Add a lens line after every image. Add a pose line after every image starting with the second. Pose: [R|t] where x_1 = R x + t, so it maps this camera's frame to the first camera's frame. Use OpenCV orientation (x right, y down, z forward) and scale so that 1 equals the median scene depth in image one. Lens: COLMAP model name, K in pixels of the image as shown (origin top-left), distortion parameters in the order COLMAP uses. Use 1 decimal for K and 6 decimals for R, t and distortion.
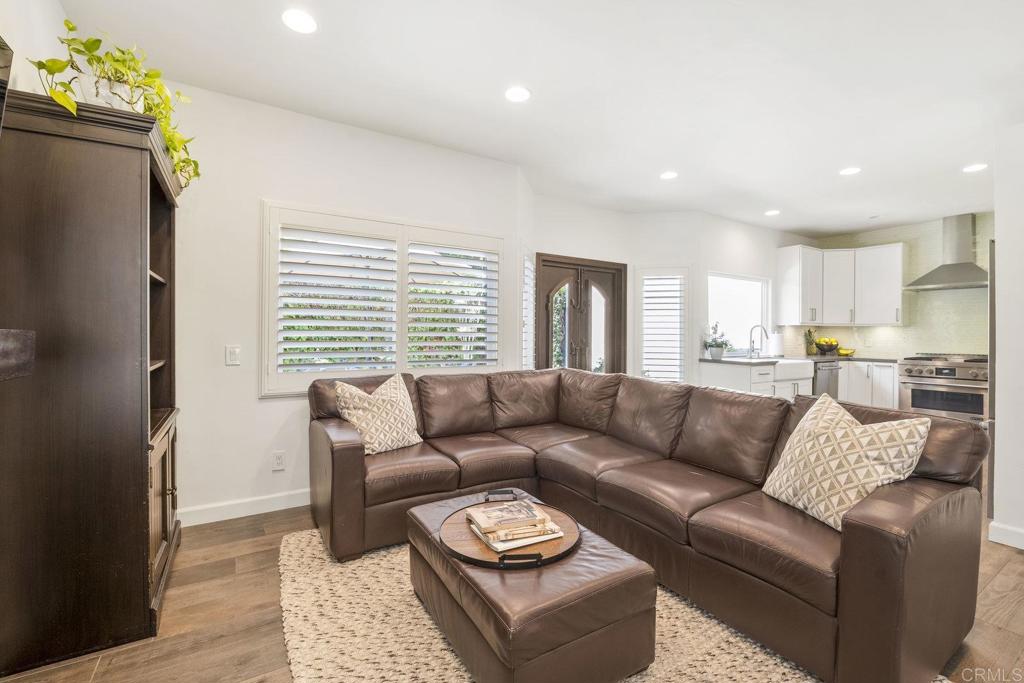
lens RADIAL K [[457.6, 0, 516.8], [0, 457.6, 335.7], [0, 0, 1]] dist [-0.002874, -0.000140]
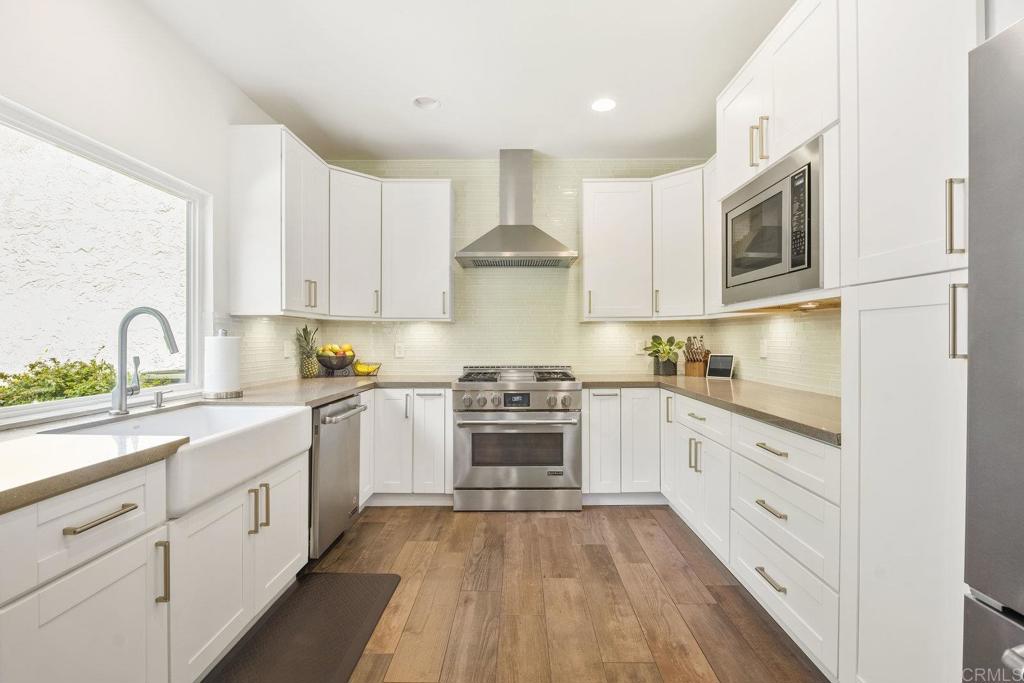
lens RADIAL K [[457.6, 0, 505.2], [0, 457.6, 338.3], [0, 0, 1]] dist [-0.002874, -0.000140]
pose [[0.569435, -0.006434, 0.822011, 0.398771], [0.005833, 0.999976, 0.003786, -0.002065], [-0.822016, 0.002639, 0.569458, 0.604329]]
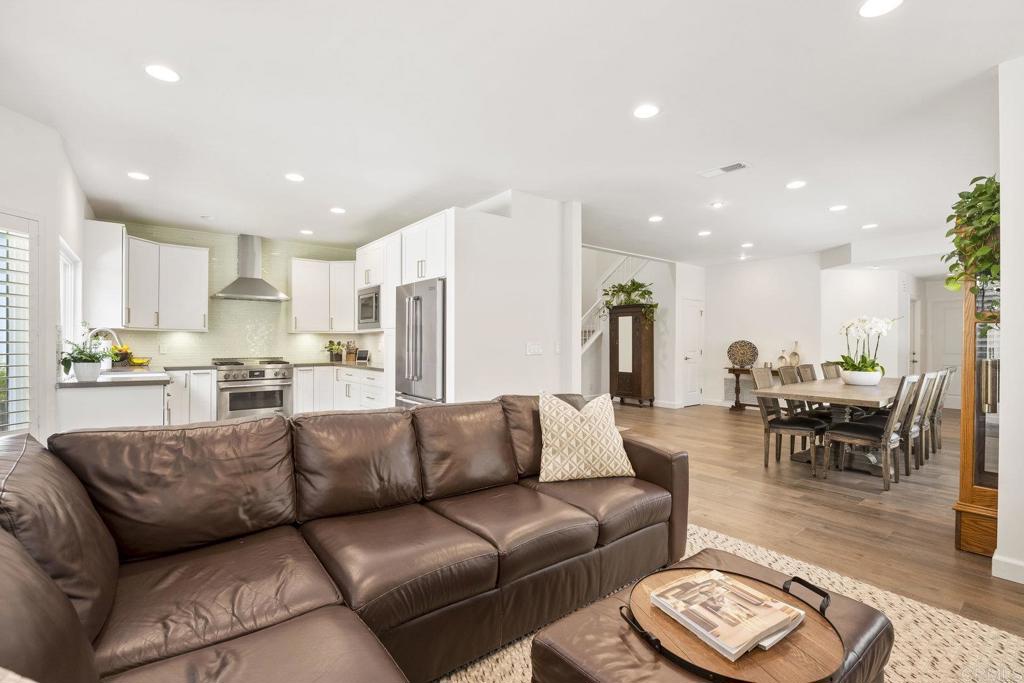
lens RADIAL K [[457.6, 0, 515.4], [0, 457.6, 344.2], [0, 0, 1]] dist [-0.002874, -0.000140]
pose [[-0.106168, -0.010618, 0.994291, -0.216579], [-0.002048, 0.999943, 0.010460, -0.006415], [-0.994346, -0.000926, -0.106184, 0.437217]]
